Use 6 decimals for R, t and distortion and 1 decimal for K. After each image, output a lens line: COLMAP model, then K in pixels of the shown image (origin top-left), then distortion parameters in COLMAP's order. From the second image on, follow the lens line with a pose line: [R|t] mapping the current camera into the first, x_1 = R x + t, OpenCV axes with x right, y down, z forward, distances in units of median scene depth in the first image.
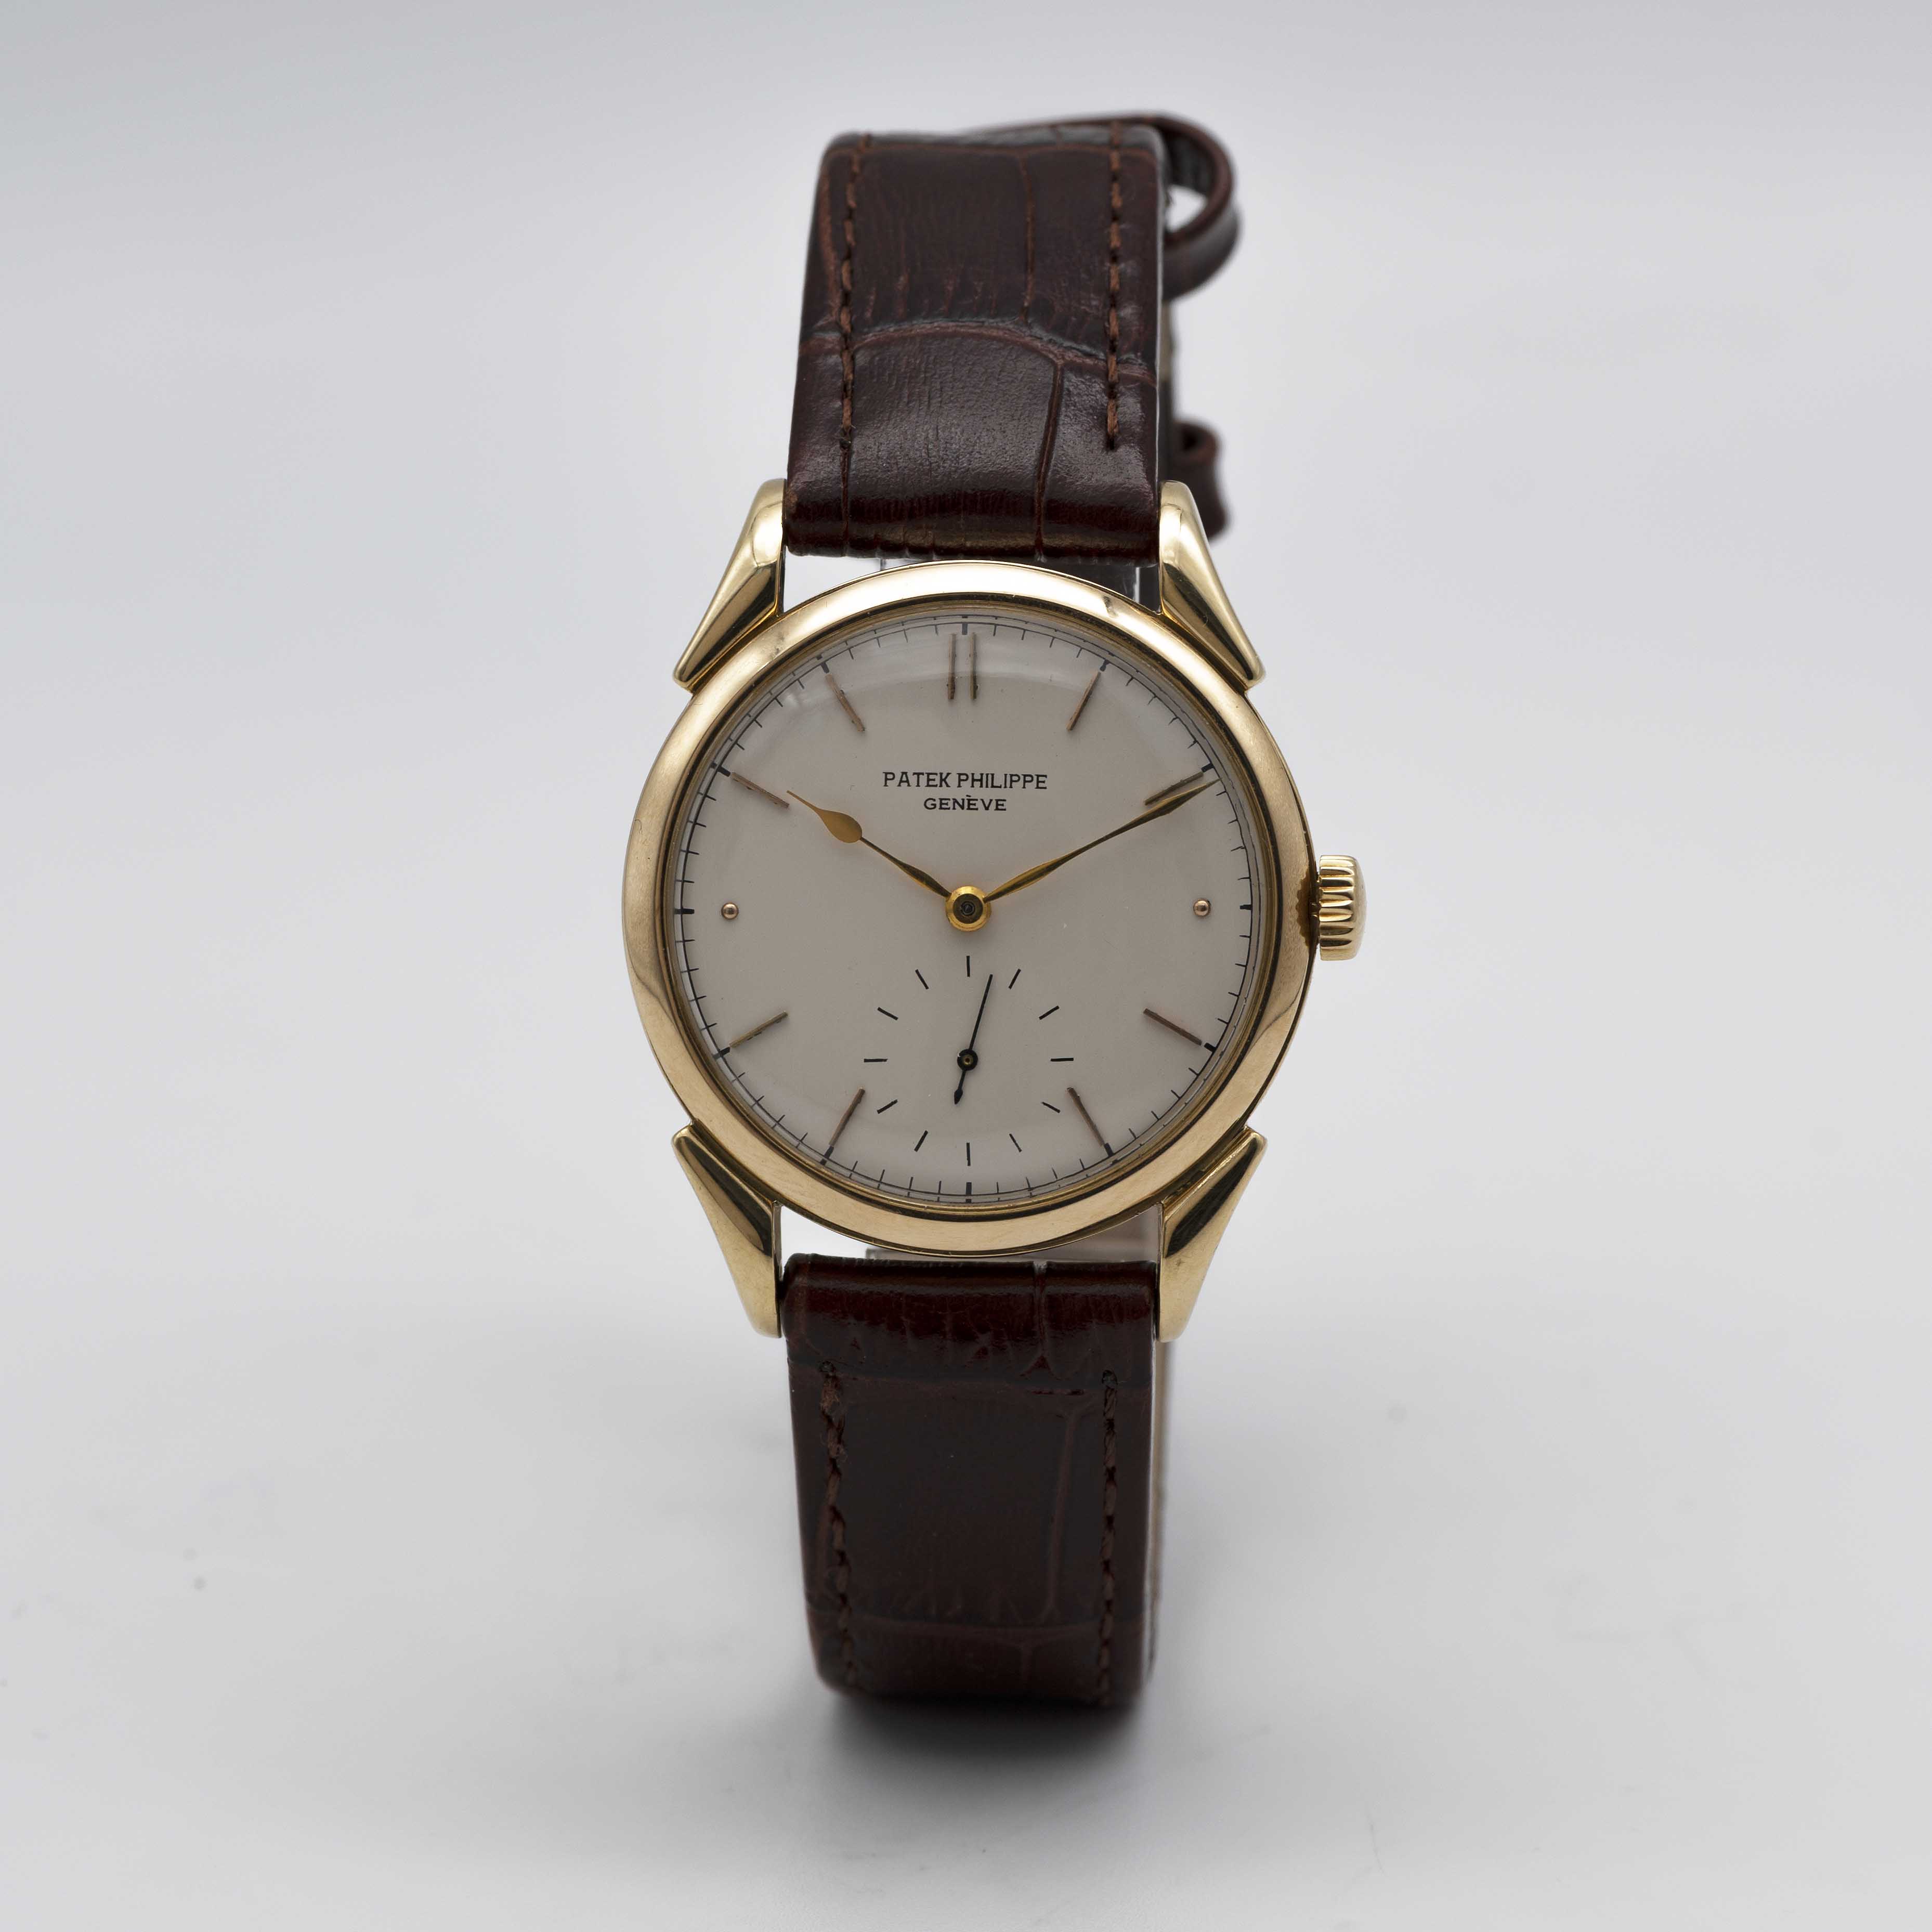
lens RADIAL K [[12657.8, 0, 966.0], [0, 12657.8, 966.0], [0, 0, 1]] dist [-0.777968, 44.708119]
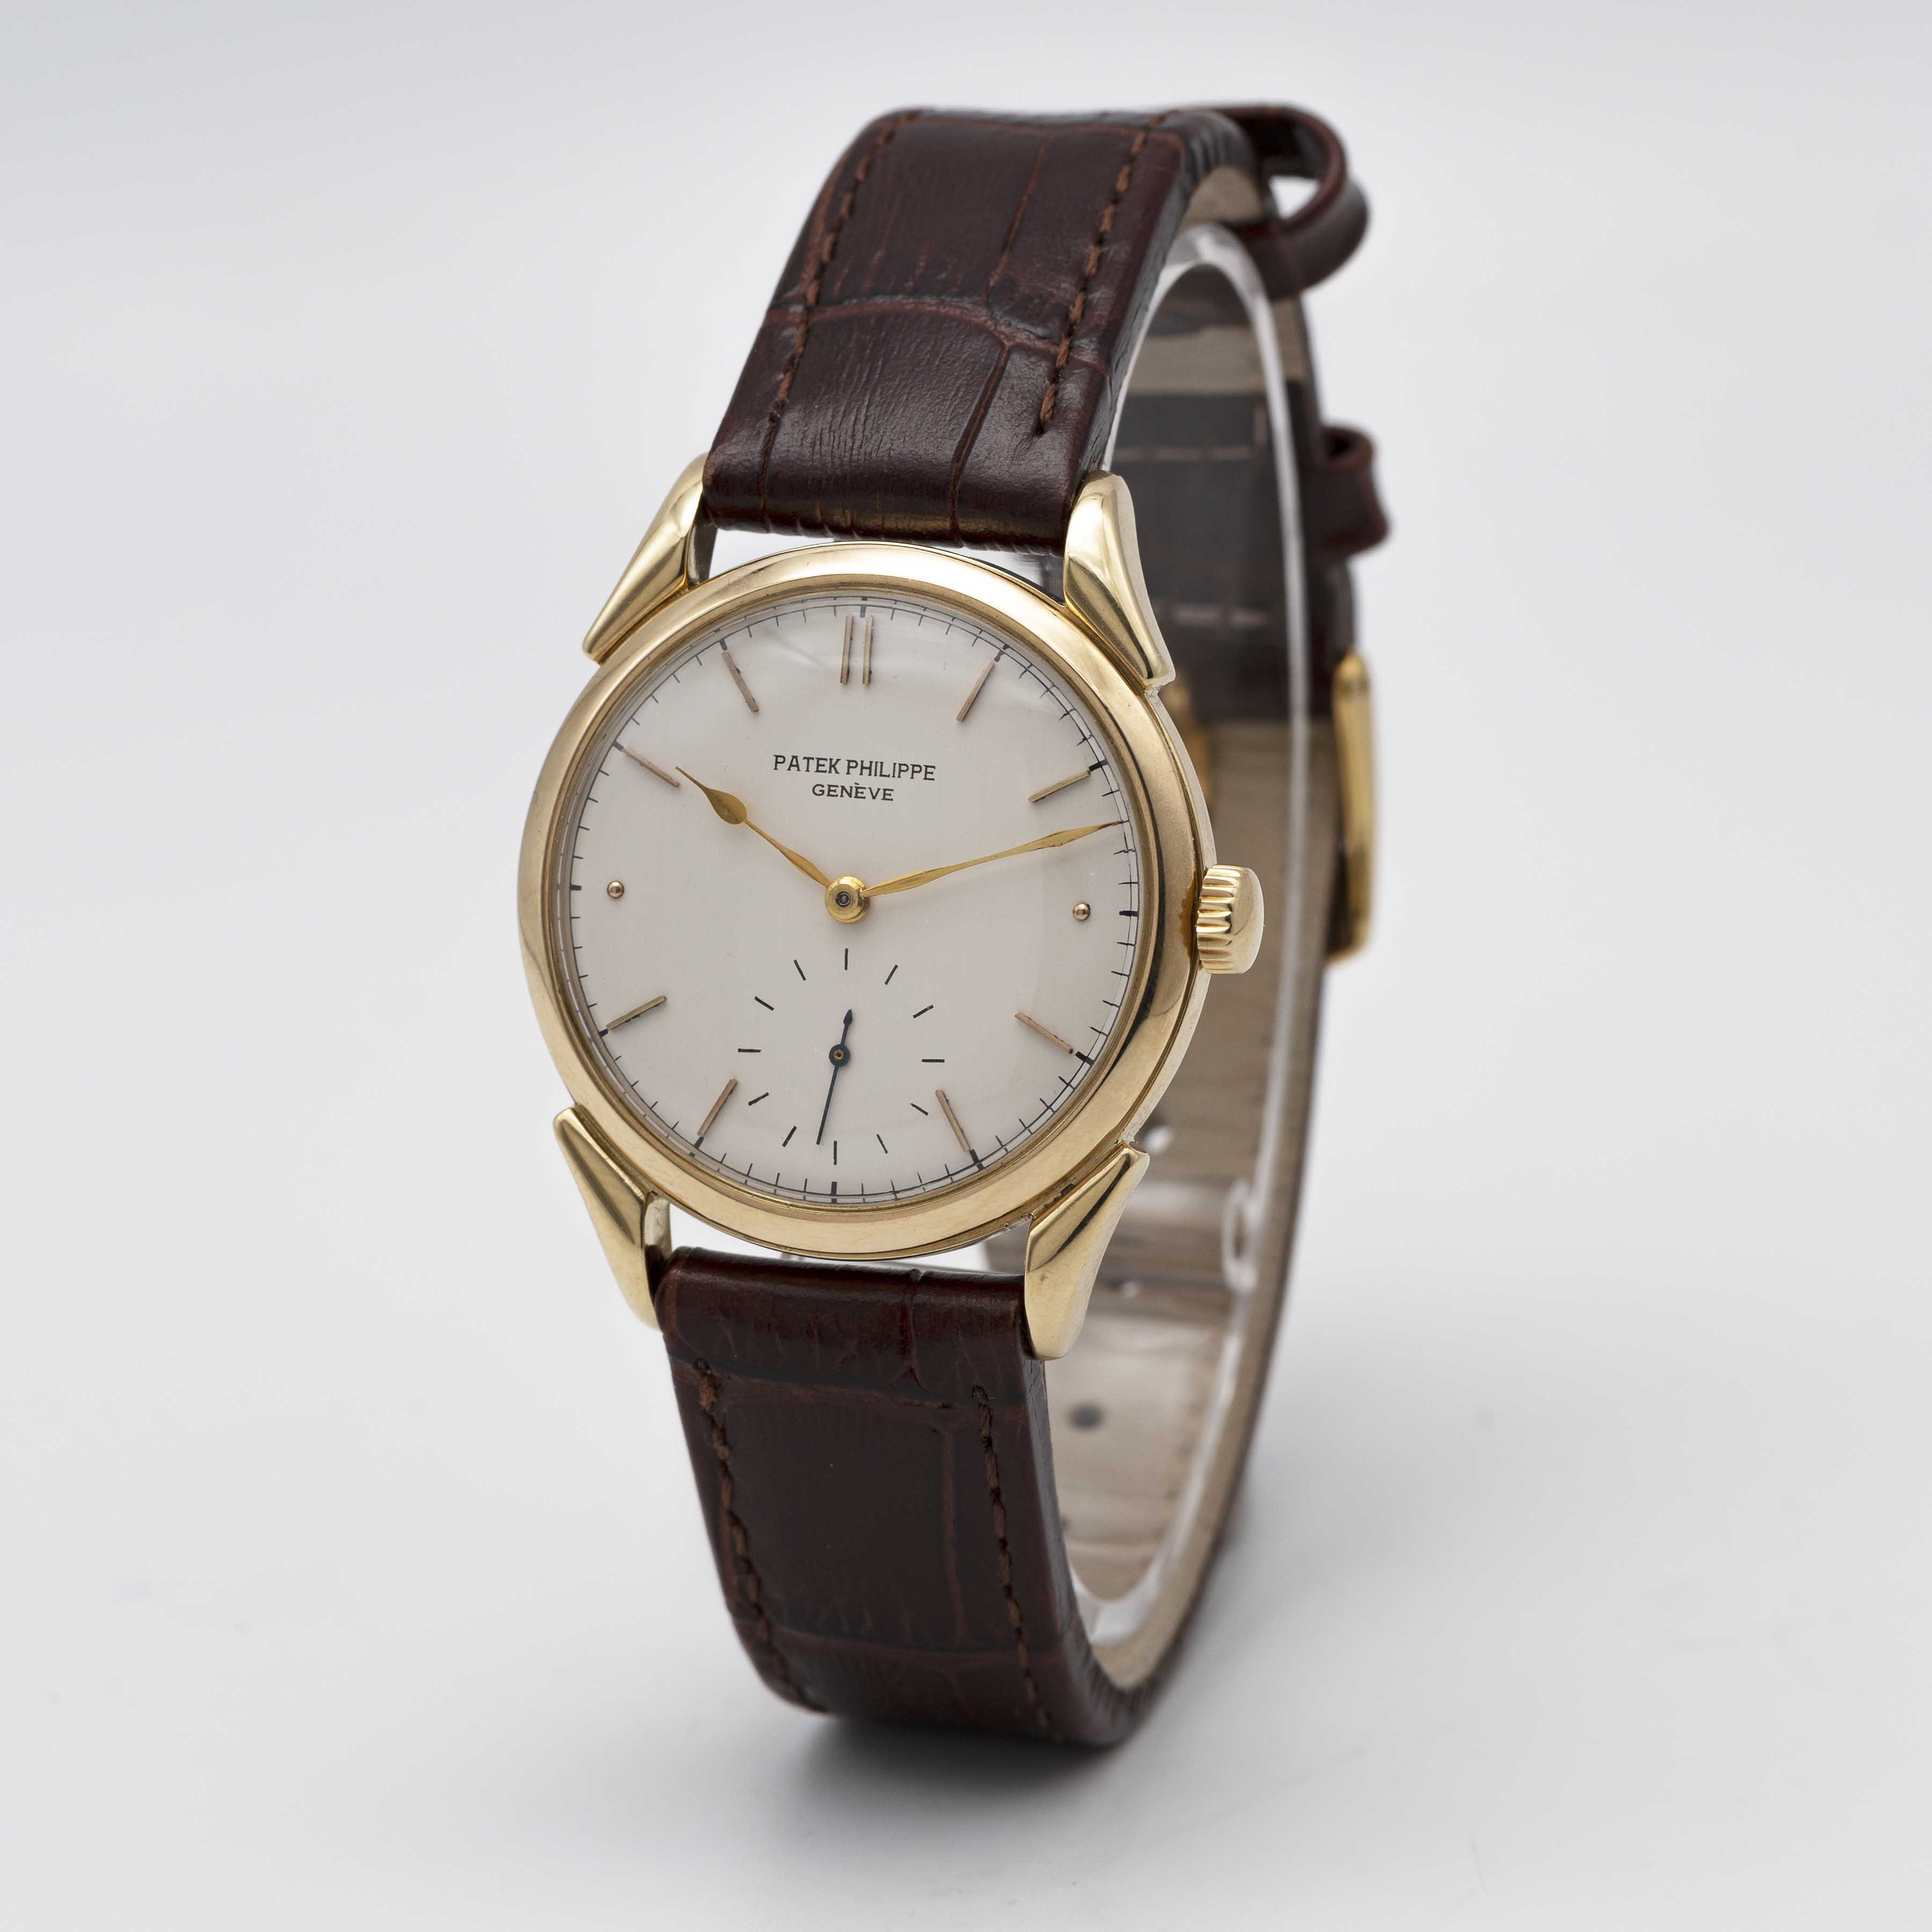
lens RADIAL K [[12657.8, 0, 966.0], [0, 12657.8, 966.0], [0, 0, 1]] dist [-0.777968, 44.708119]
pose [[0.966899, 0.054030, -0.249374, 0.250594], [-0.057454, 0.998327, -0.006466, 0.006278], [0.248608, 0.020579, 0.968386, 0.063957]]
